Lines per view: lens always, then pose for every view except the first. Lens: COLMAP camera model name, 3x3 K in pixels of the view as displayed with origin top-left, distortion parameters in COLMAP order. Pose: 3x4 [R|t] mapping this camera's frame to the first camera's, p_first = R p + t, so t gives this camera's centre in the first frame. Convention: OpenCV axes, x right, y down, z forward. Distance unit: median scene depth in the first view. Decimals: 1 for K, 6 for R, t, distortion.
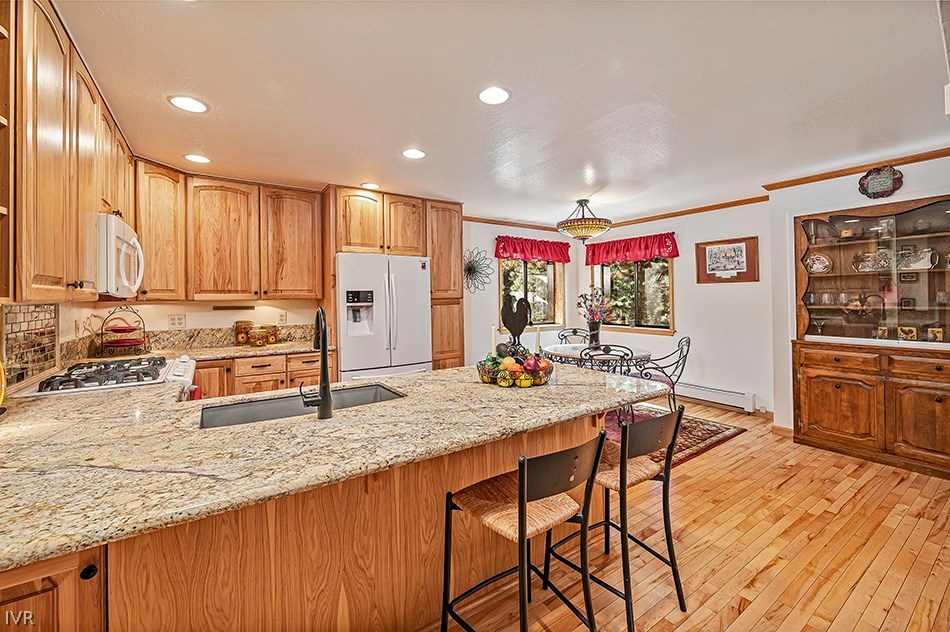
lens RADIAL K [[395.5, 0, 474.3], [0, 395.5, 300.9], [0, 0, 1]] dist [-0.001326, -0.001756]
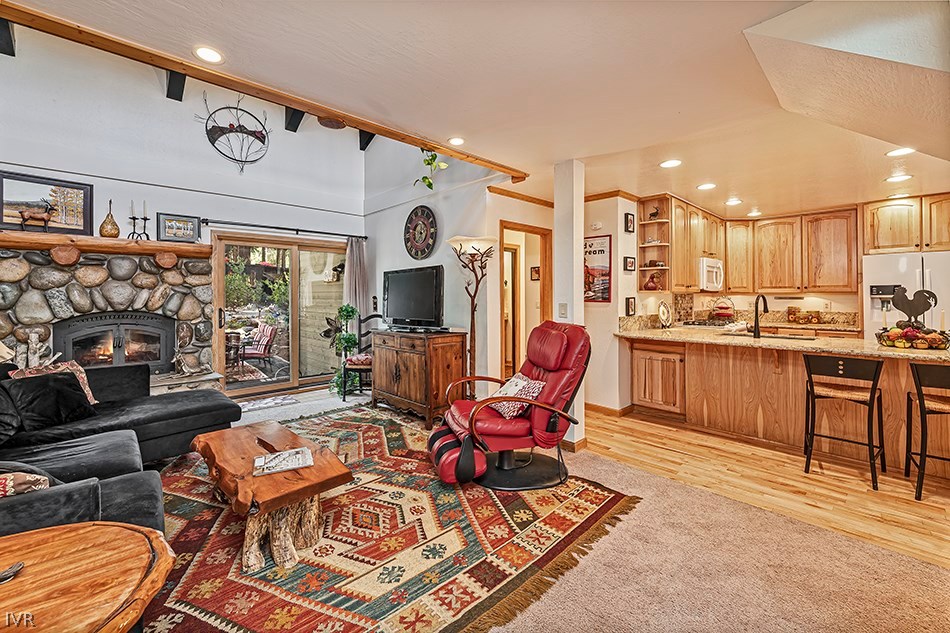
lens RADIAL K [[388.6, 0, 482.1], [0, 388.6, 291.4], [0, 0, 1]] dist [-0.009121, -0.000114]
pose [[0.188961, -0.002985, -0.981980, 0.643045], [-0.008224, 0.999956, -0.004622, 0.009396], [0.981950, 0.008949, 0.188928, -0.444725]]
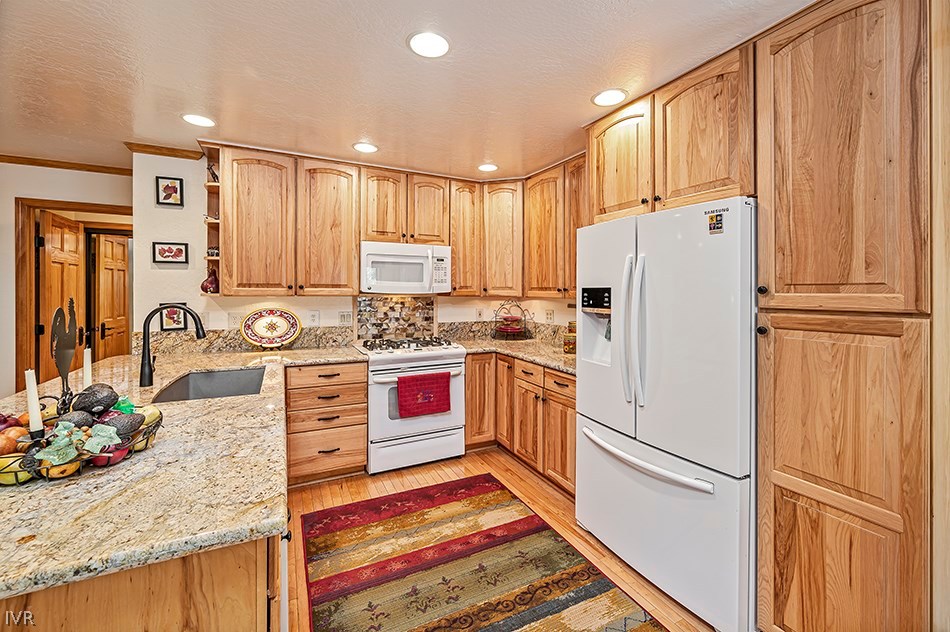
lens RADIAL K [[395.5, 0, 484.1], [0, 395.5, 290.8], [0, 0, 1]] dist [-0.001326, -0.001756]
pose [[-0.120609, 0.008023, -0.992668, 0.318867], [-0.017021, 0.999804, 0.010148, -0.024375], [0.992554, 0.018120, -0.120449, 0.915547]]
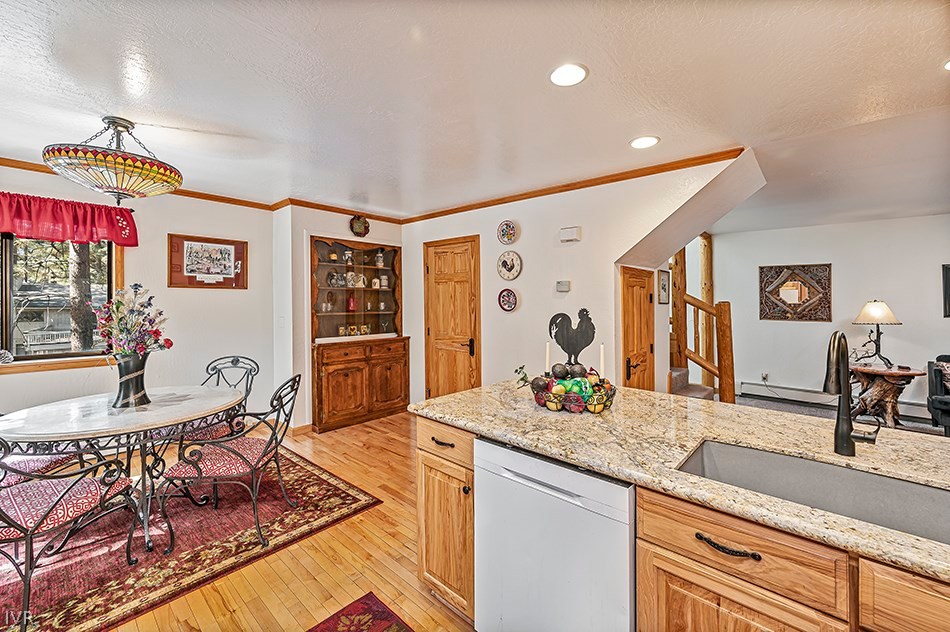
lens RADIAL K [[395.5, 0, 479.6], [0, 395.5, 302.1], [0, 0, 1]] dist [-0.001326, -0.001756]
pose [[-0.249578, 0.002763, 0.968351, -0.401868], [0.002174, 0.999995, -0.002293, -0.017836], [-0.968352, 0.001533, -0.249583, 0.810234]]
